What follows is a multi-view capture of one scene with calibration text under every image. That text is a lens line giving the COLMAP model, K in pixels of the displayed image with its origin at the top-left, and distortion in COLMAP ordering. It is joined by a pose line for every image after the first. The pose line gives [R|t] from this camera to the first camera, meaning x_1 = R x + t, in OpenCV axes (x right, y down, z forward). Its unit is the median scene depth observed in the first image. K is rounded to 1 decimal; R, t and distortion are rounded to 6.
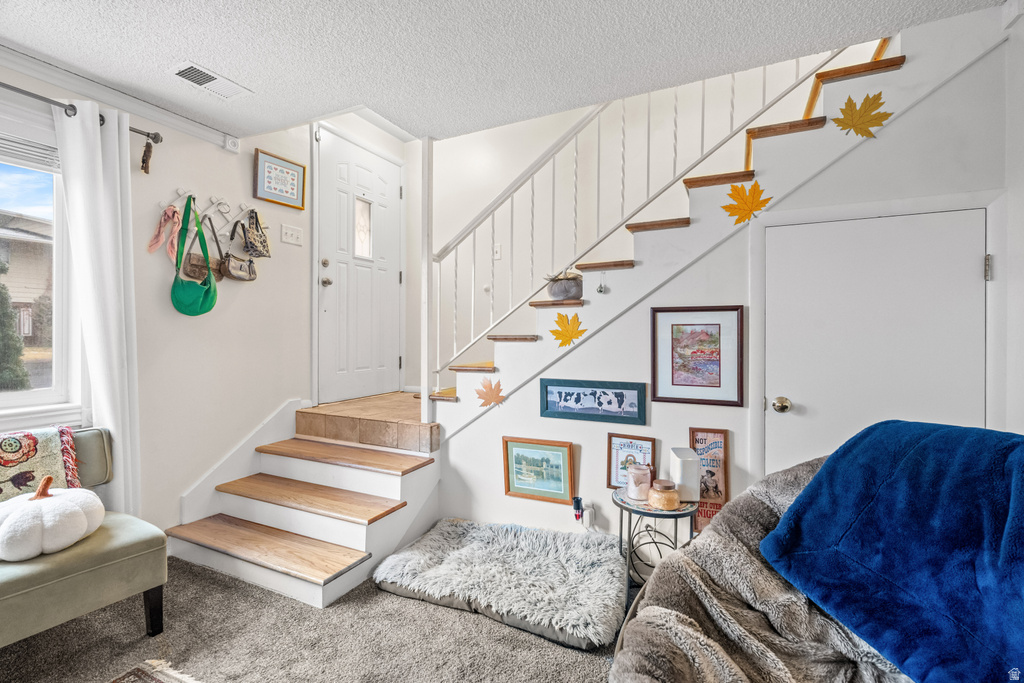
lens RADIAL K [[467.9, 0, 517.7], [0, 467.9, 337.4], [0, 0, 1]] dist [-0.005623, 0.002503]
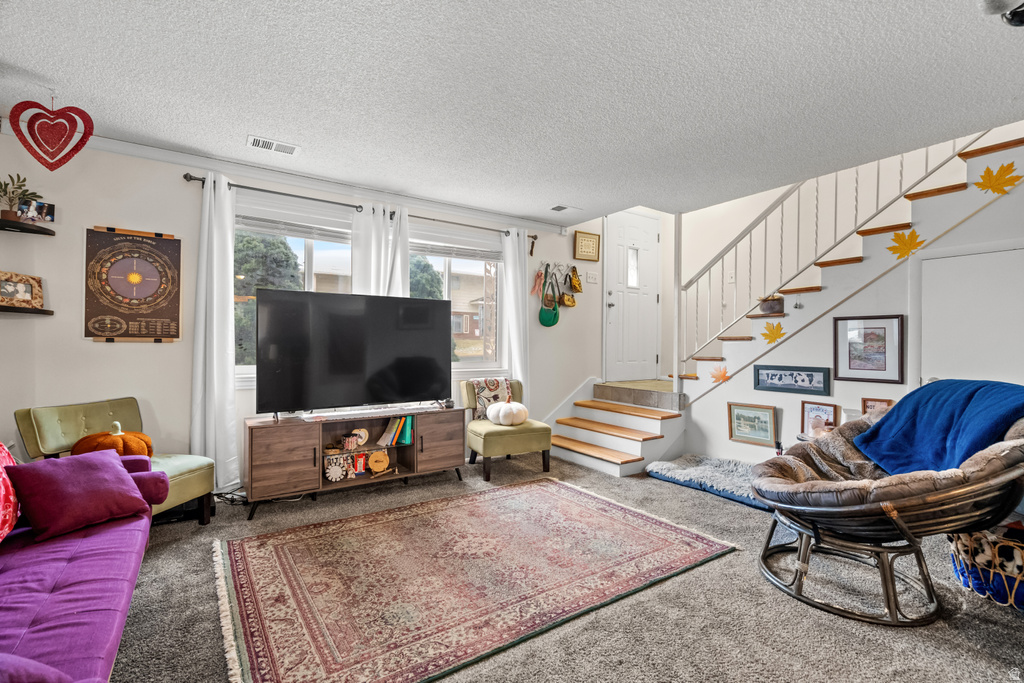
lens RADIAL K [[467.9, 0, 507.1], [0, 467.9, 342.3], [0, 0, 1]] dist [-0.005623, 0.002503]
pose [[0.857471, 0.004035, -0.514517, 0.155585], [-0.010926, 0.999887, -0.010366, 0.042401], [0.514417, 0.014510, 0.857417, -0.803211]]
